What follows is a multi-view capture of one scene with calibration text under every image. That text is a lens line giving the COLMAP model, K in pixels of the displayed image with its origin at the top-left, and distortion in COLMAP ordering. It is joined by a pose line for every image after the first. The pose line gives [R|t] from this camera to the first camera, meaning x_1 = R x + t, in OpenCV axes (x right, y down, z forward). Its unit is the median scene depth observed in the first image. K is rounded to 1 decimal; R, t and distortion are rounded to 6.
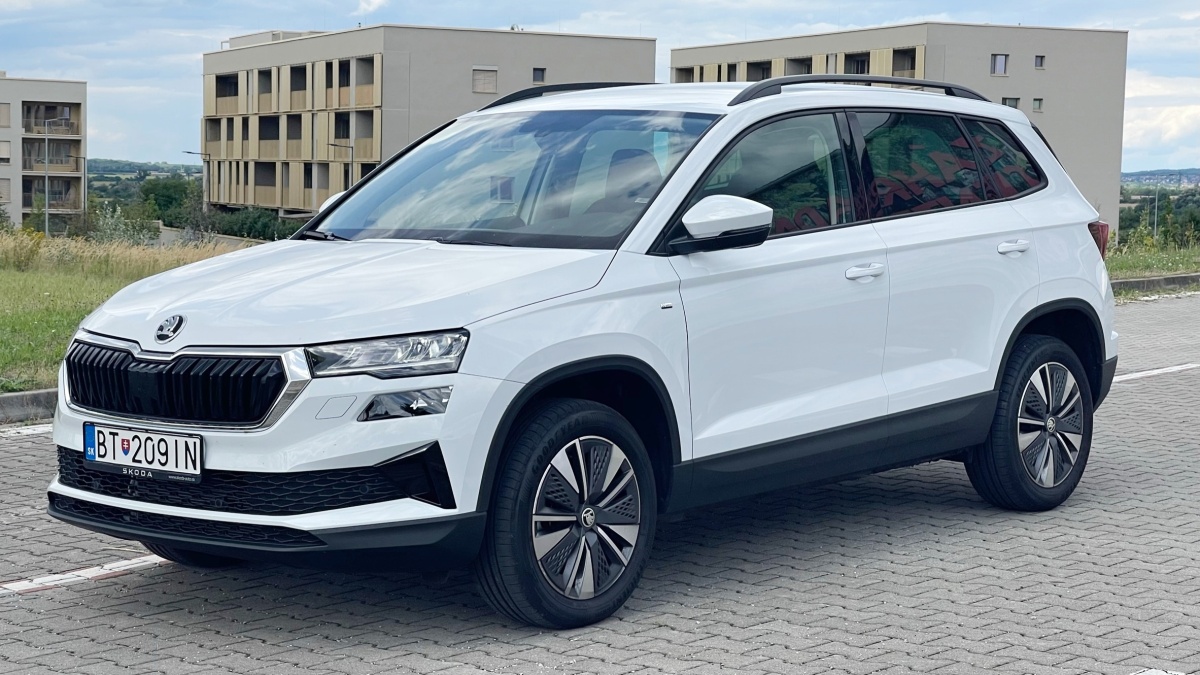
lens RADIAL K [[2198.5, 0, 601.8], [0, 2198.5, 344.4], [0, 0, 1]] dist [0.191402, 0.000000]
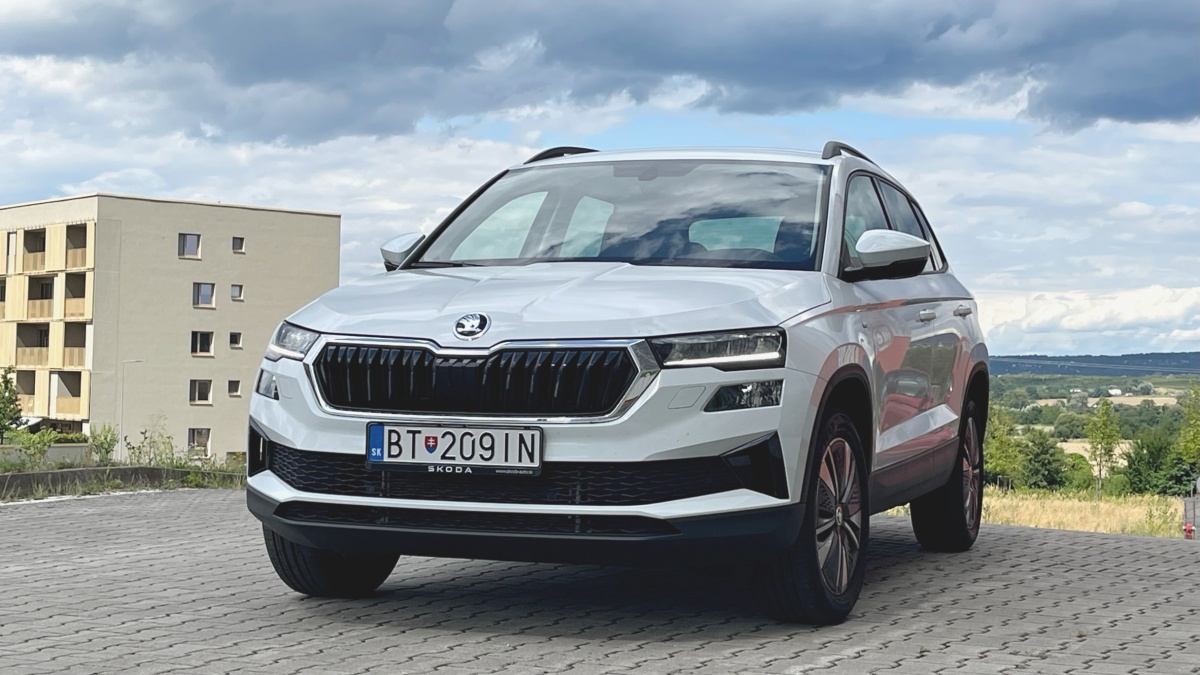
lens RADIAL K [[1993.8, 0, 602.6], [0, 1993.8, 336.0], [0, 0, 1]] dist [0.142608, 0.000000]
pose [[0.926712, 0.026304, 0.374851, -0.476756], [0.009348, 0.995625, -0.092975, 0.081238], [-0.375656, 0.089665, 0.922411, 0.154793]]
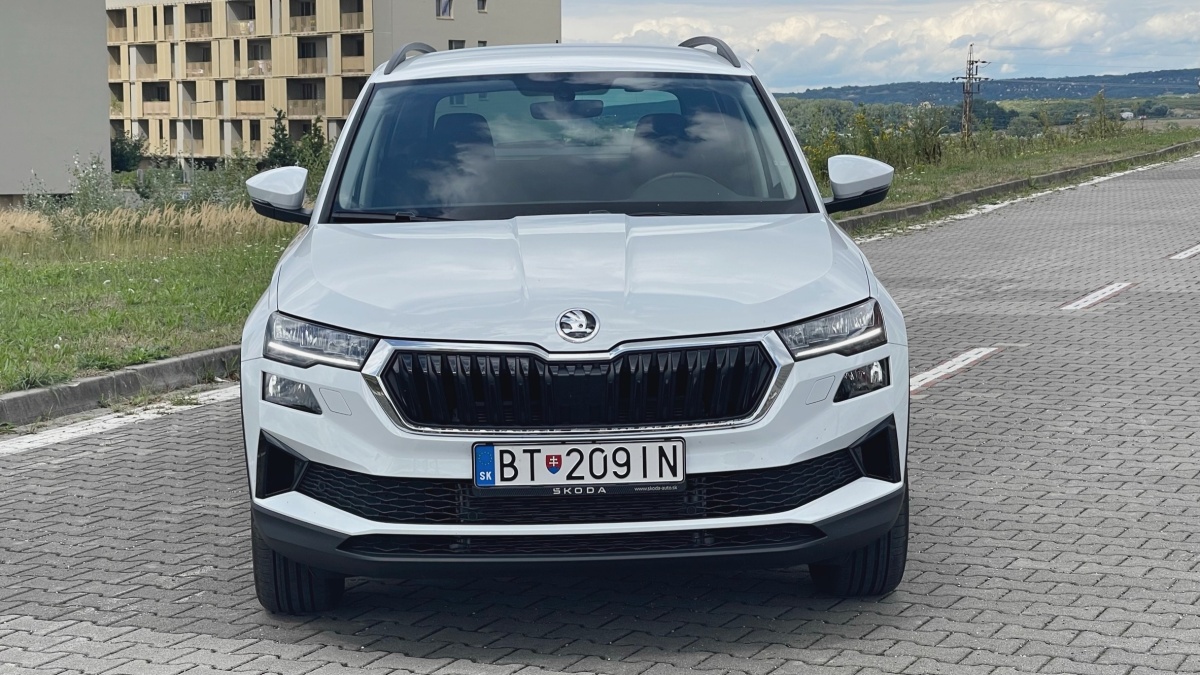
lens RADIAL K [[2198.5, 0, 599.3], [0, 2198.5, 345.5], [0, 0, 1]] dist [0.191402, 0.000000]
pose [[0.733434, -0.086372, 0.674251, -0.781587], [0.073395, 0.996158, 0.047771, -0.040224], [-0.675786, 0.014450, 0.736956, 0.350609]]
